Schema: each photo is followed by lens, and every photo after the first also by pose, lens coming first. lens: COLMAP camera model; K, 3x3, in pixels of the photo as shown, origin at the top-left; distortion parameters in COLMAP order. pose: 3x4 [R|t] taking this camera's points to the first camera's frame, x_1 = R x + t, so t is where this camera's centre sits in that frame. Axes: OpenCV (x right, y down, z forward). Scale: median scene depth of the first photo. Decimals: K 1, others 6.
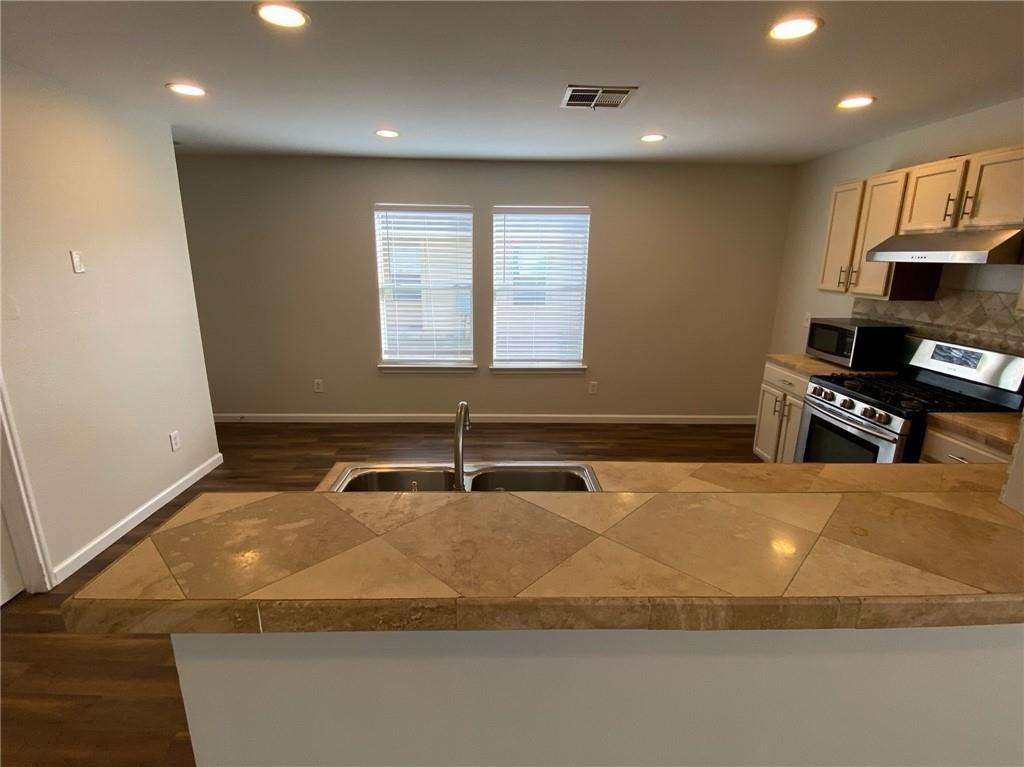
lens RADIAL K [[482.4, 0, 511.8], [0, 482.4, 382.2], [0, 0, 1]] dist [0.047348, -0.048195]
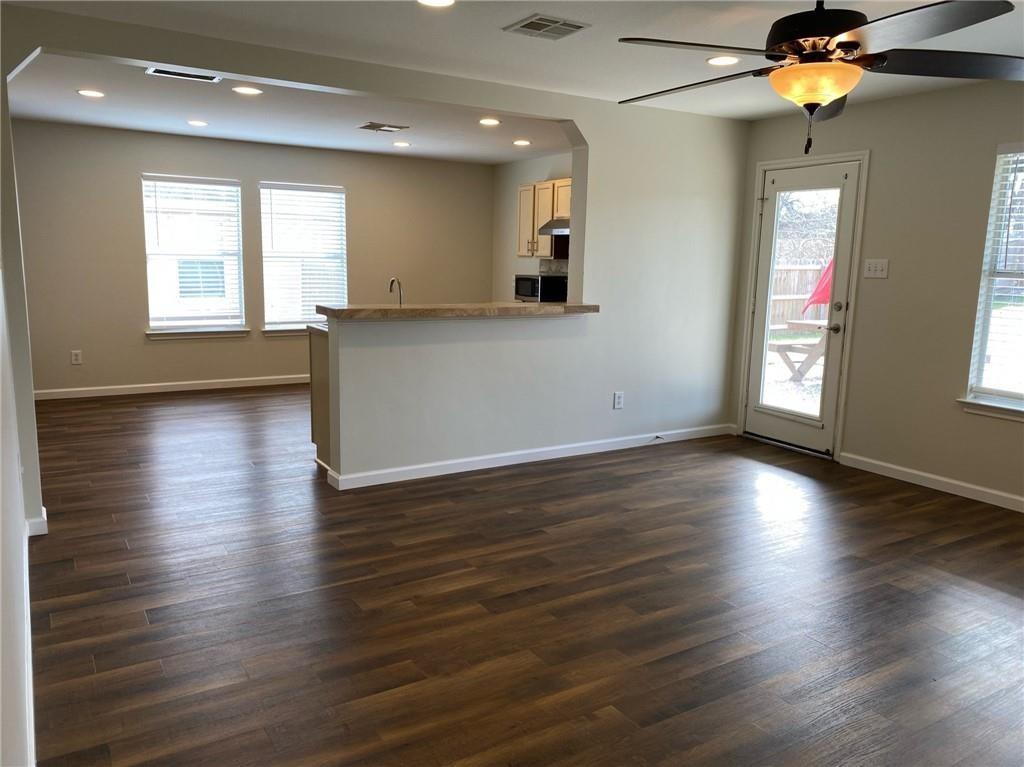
lens RADIAL K [[778.2, 0, 517.1], [0, 778.2, 385.0], [0, 0, 1]] dist [0.046421, -0.060334]
pose [[0.860988, -0.074003, 0.503213, -0.587137], [0.111070, 0.992837, -0.044033, 0.304818], [-0.496349, 0.093804, 0.863040, -0.997162]]
